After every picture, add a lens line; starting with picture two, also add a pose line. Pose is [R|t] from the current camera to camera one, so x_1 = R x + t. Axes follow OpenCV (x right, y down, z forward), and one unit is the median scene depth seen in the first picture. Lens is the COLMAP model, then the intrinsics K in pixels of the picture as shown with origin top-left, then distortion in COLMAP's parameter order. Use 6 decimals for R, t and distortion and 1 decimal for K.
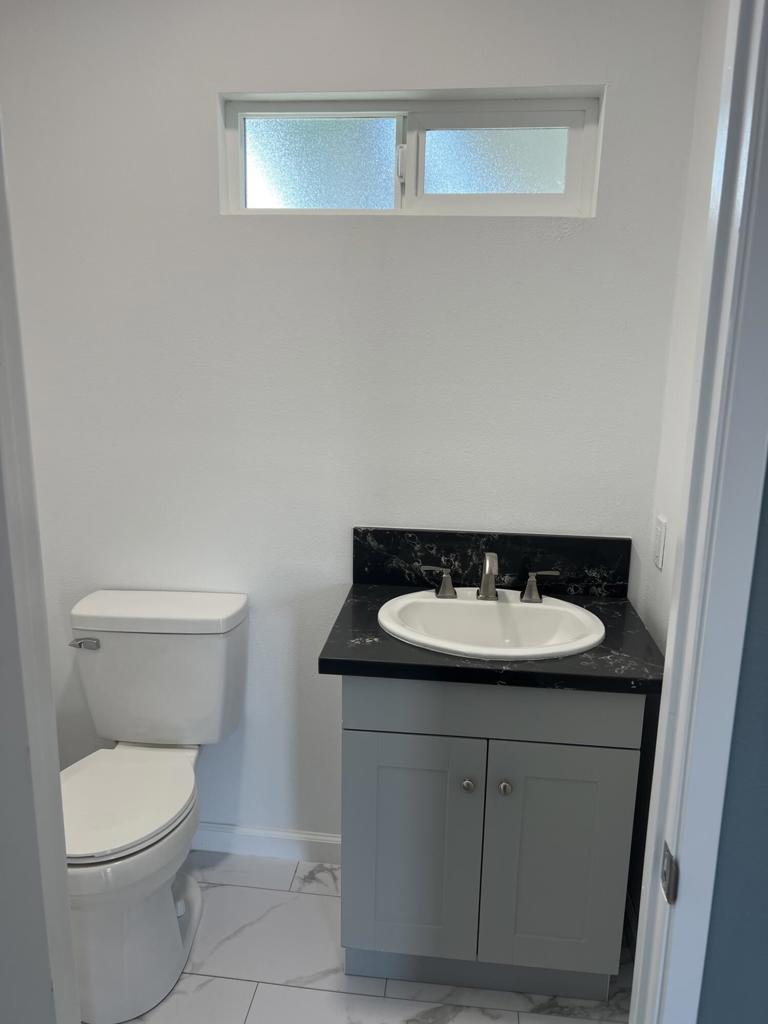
lens RADIAL K [[786.9, 0, 380.4], [0, 786.9, 513.4], [0, 0, 1]] dist [0.032308, 0.002684]
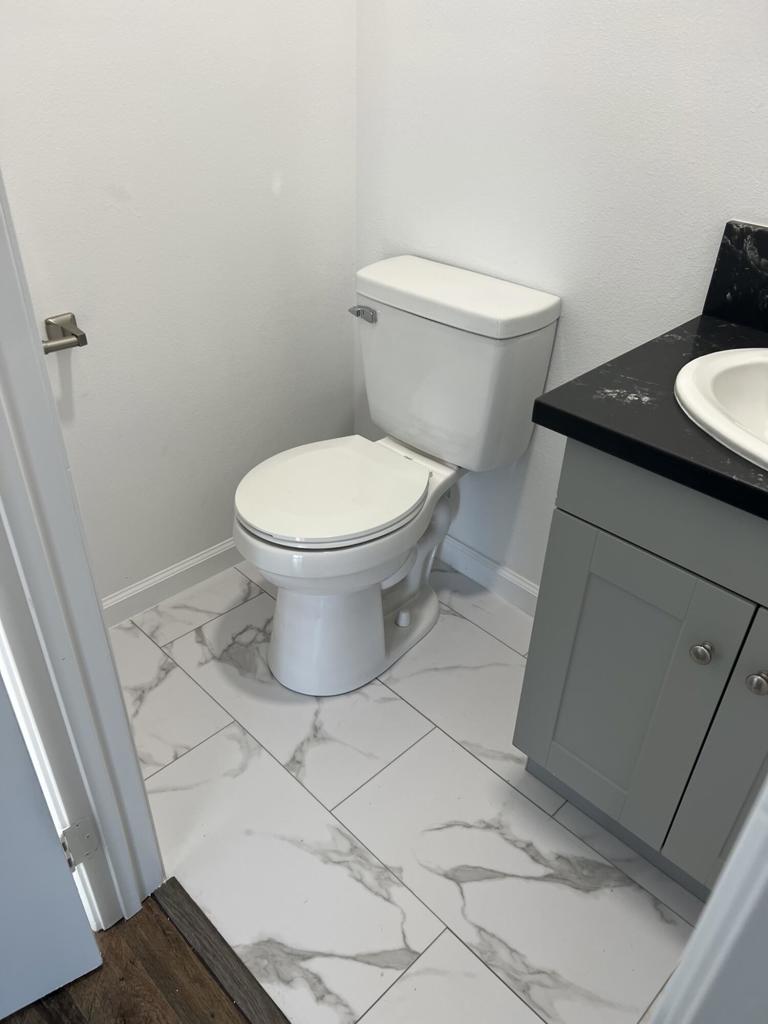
lens RADIAL K [[786.9, 0, 386.0], [0, 786.9, 517.9], [0, 0, 1]] dist [0.032308, 0.002684]
pose [[0.784029, 0.355328, -0.508961, 0.165940], [-0.149695, 0.903981, 0.400511, 0.019268], [0.602404, -0.237823, 0.761938, 0.315947]]
